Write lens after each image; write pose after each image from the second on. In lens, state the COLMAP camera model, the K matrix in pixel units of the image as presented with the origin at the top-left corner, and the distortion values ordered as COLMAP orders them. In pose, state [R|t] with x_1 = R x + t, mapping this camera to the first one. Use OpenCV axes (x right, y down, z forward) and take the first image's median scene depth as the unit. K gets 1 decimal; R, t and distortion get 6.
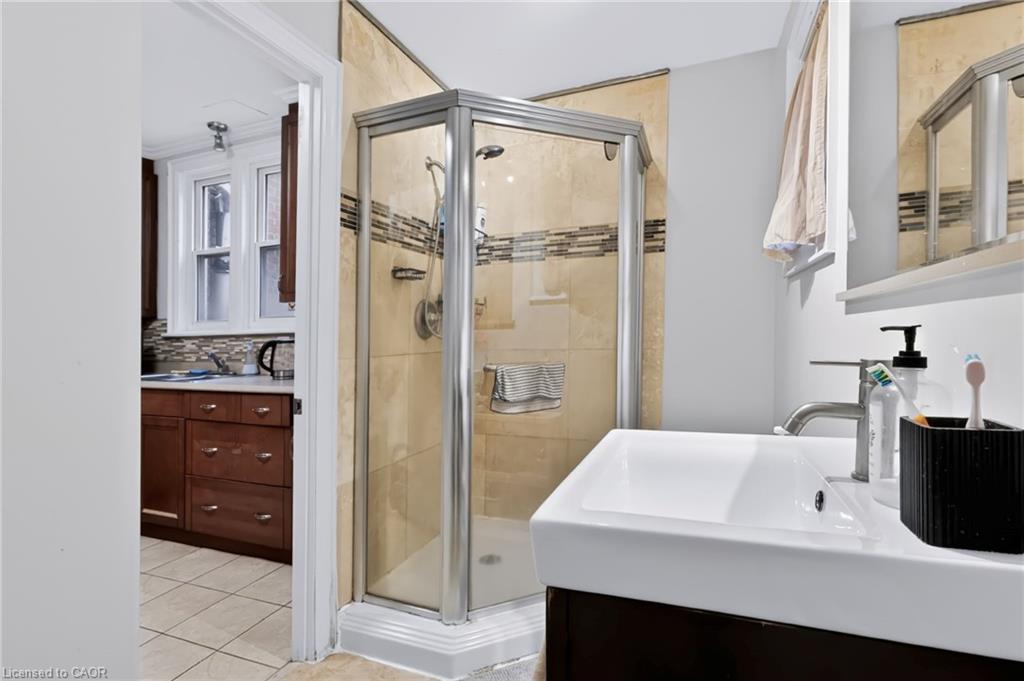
lens RADIAL K [[481.6, 0, 512.3], [0, 481.6, 333.2], [0, 0, 1]] dist [-0.012503, -0.001306]
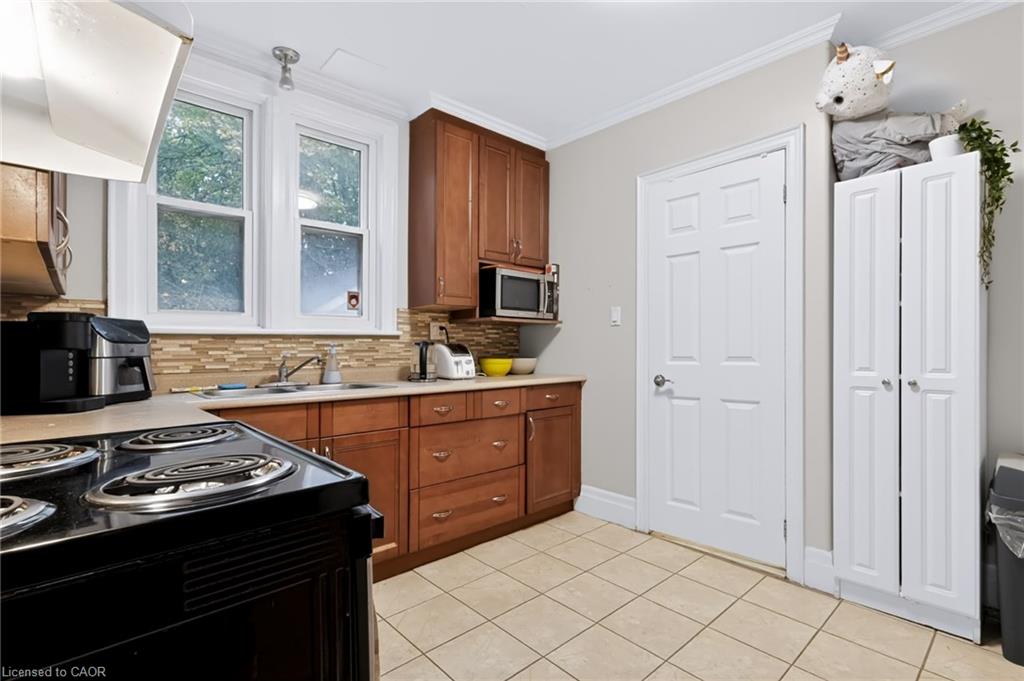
lens RADIAL K [[481.6, 0, 508.9], [0, 481.6, 351.4], [0, 0, 1]] dist [-0.012503, -0.001306]
pose [[0.454972, 0.003128, 0.890500, -1.372895], [-0.001704, 0.999995, -0.002642, 0.040064], [-0.890504, -0.000315, 0.454975, 0.427496]]
